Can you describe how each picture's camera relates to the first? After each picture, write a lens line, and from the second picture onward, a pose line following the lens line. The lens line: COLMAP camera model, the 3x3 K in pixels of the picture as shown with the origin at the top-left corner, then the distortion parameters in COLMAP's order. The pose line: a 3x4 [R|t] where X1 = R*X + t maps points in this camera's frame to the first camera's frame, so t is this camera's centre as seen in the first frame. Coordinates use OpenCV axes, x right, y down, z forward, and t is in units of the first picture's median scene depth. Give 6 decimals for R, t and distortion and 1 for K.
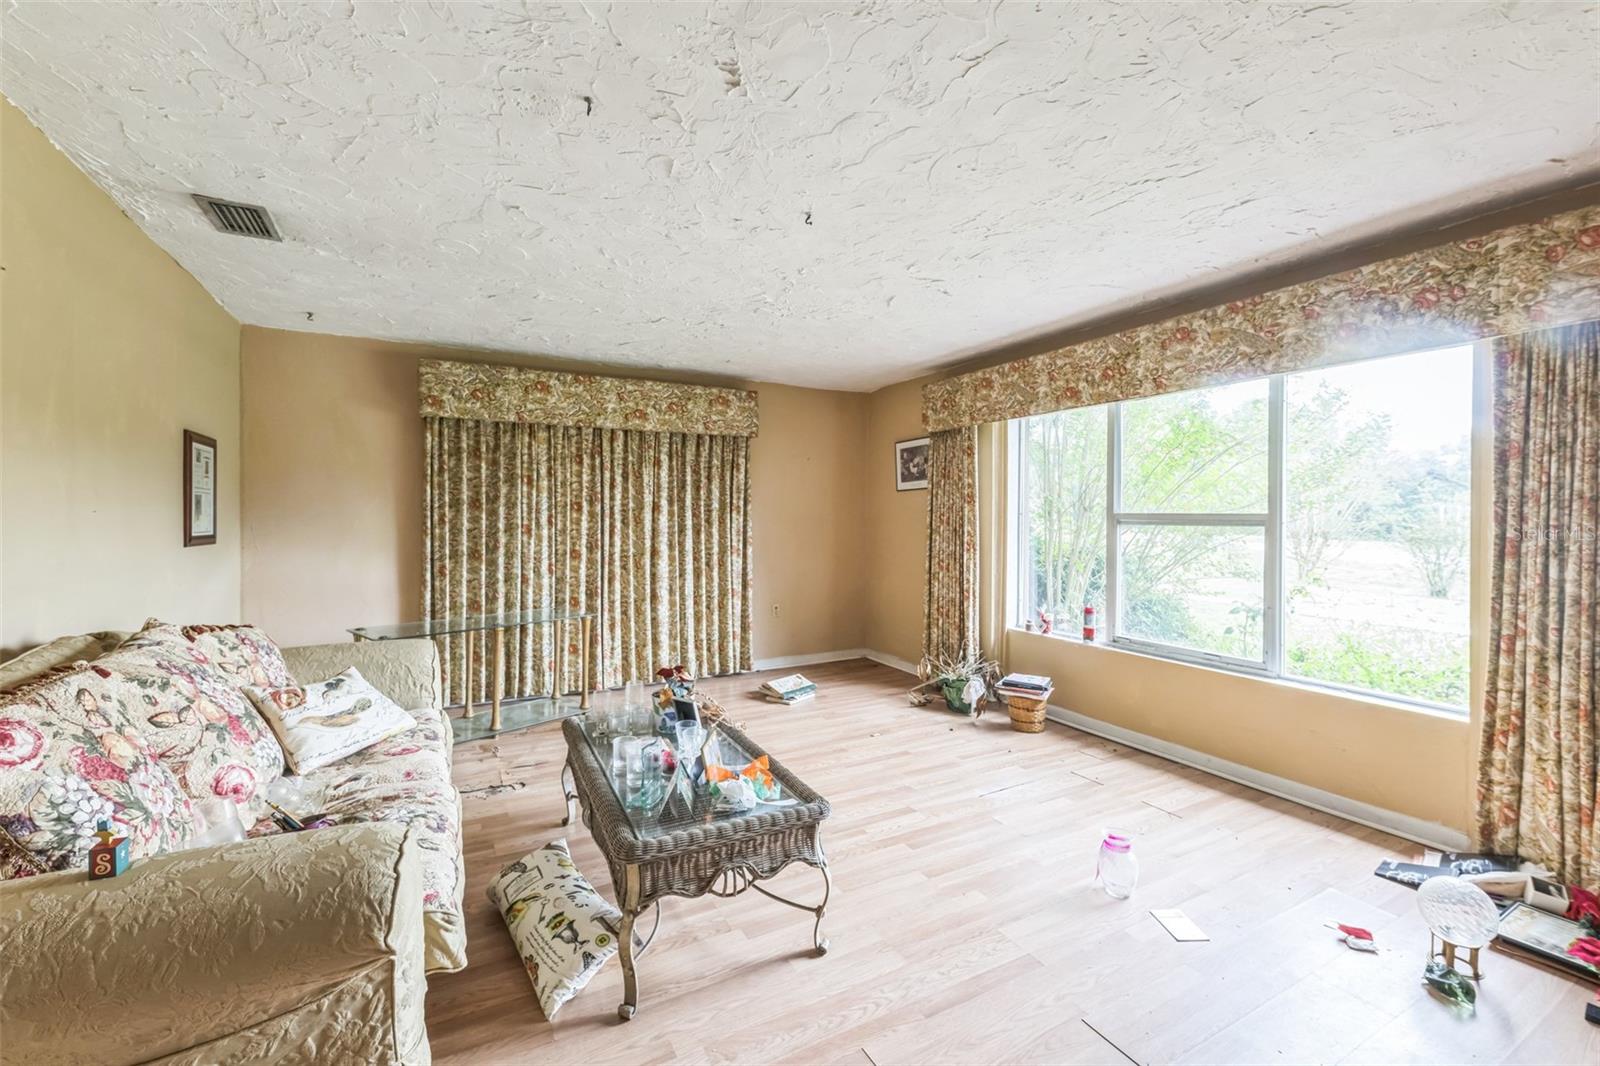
lens RADIAL K [[659.9, 0, 801.8], [0, 659.9, 524.1], [0, 0, 1]] dist [0.001014, -0.001397]
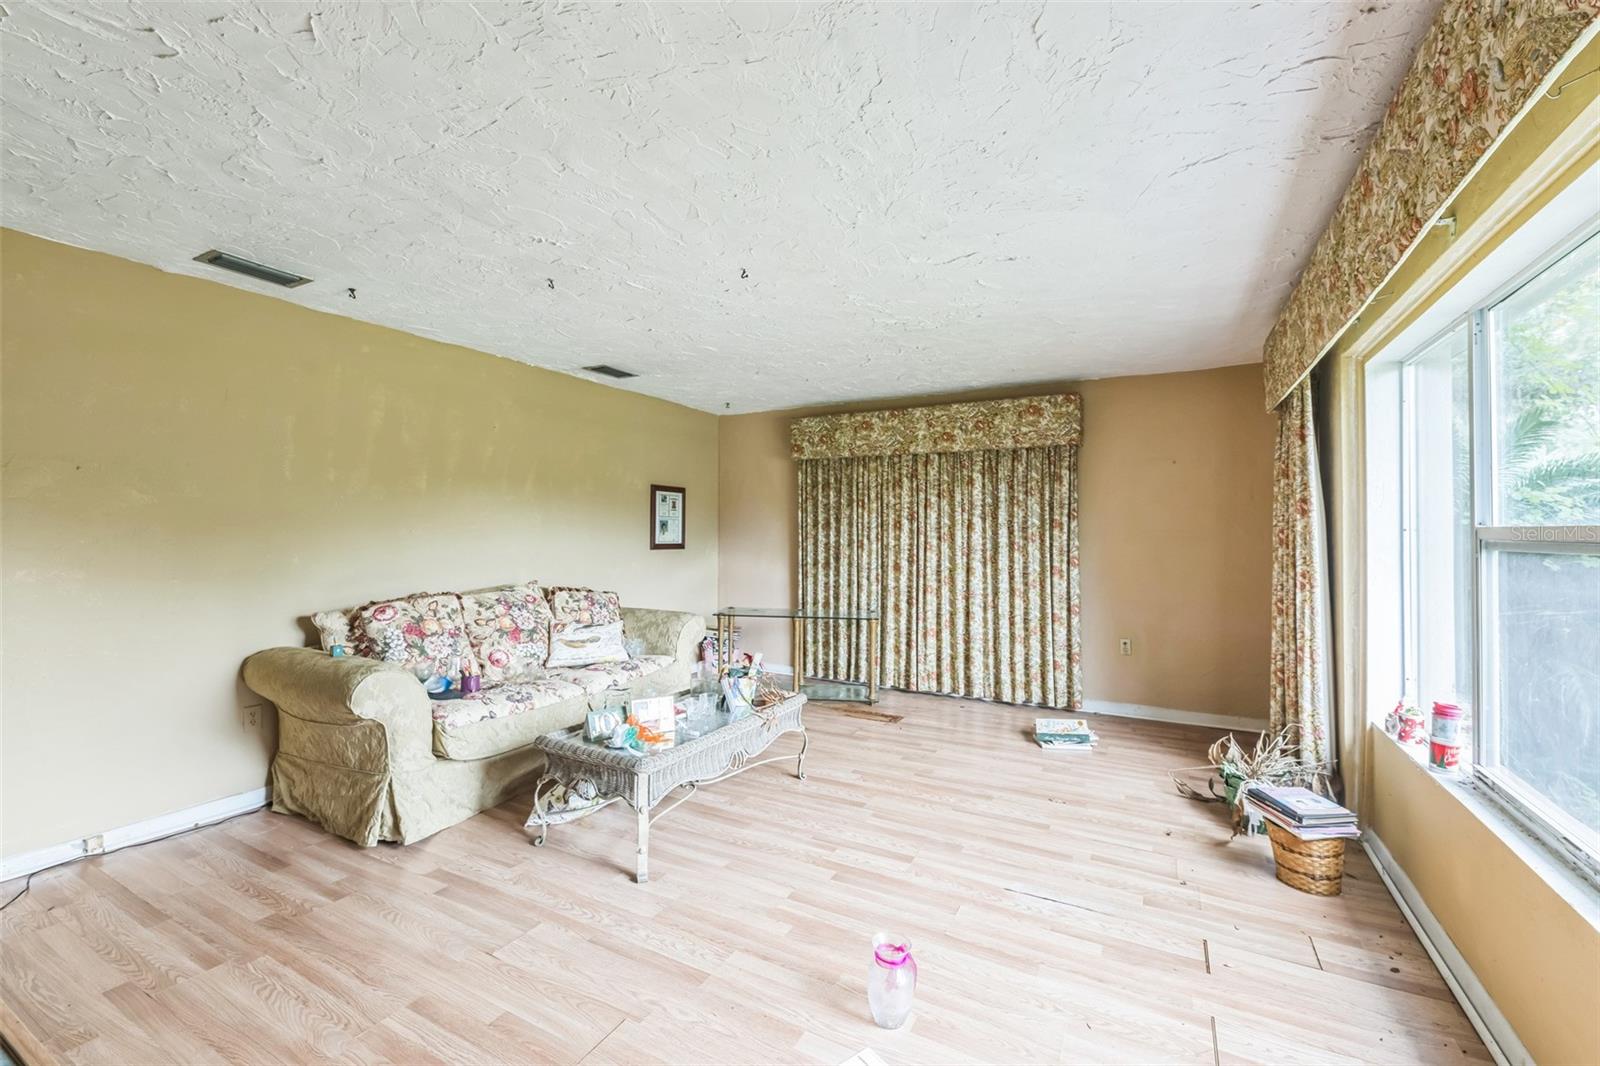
lens RADIAL K [[659.9, 0, 802.9], [0, 659.9, 529.7], [0, 0, 1]] dist [0.001014, -0.001397]
pose [[0.548450, -0.003205, -0.836177, 0.543769], [-0.013956, 0.999818, -0.012986, -0.001221], [0.836067, 0.018791, 0.548305, 0.245770]]
